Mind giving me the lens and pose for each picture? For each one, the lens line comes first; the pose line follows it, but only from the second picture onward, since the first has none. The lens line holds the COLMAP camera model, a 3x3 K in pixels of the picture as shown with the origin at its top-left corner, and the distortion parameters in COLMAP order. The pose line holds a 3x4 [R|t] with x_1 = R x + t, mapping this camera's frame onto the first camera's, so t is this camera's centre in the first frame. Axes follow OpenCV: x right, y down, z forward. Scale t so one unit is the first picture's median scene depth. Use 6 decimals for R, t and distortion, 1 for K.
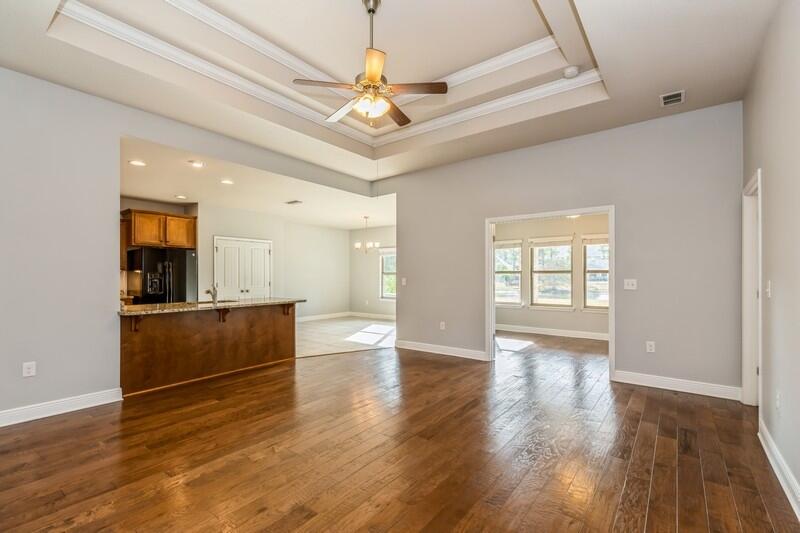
lens RADIAL K [[359.3, 0, 403.0], [0, 359.3, 276.5], [0, 0, 1]] dist [0.001979, 0.000087]
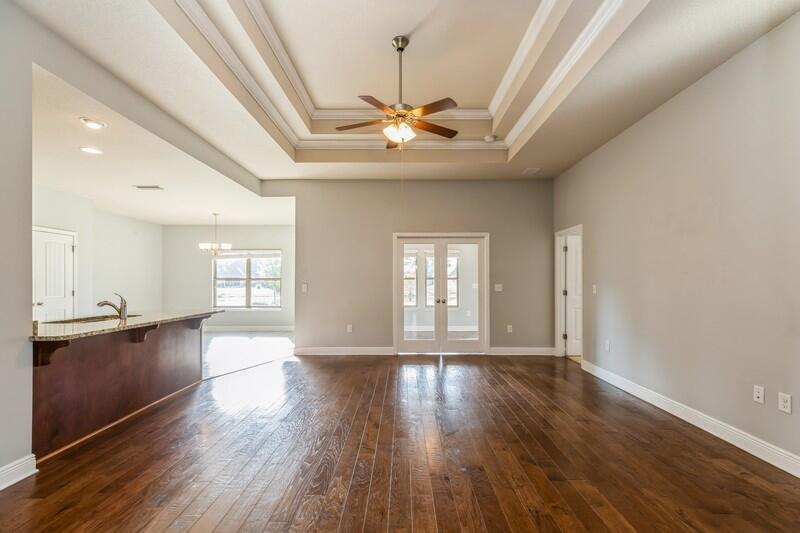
lens RADIAL K [[361.5, 0, 403.0], [0, 361.5, 284.5], [0, 0, 1]] dist [0.002143, -0.000069]
pose [[0.792746, -0.003354, 0.609543, -0.390772], [0.000568, 0.999988, 0.004765, 0.000685], [-0.609552, -0.003431, 0.792739, 0.044003]]
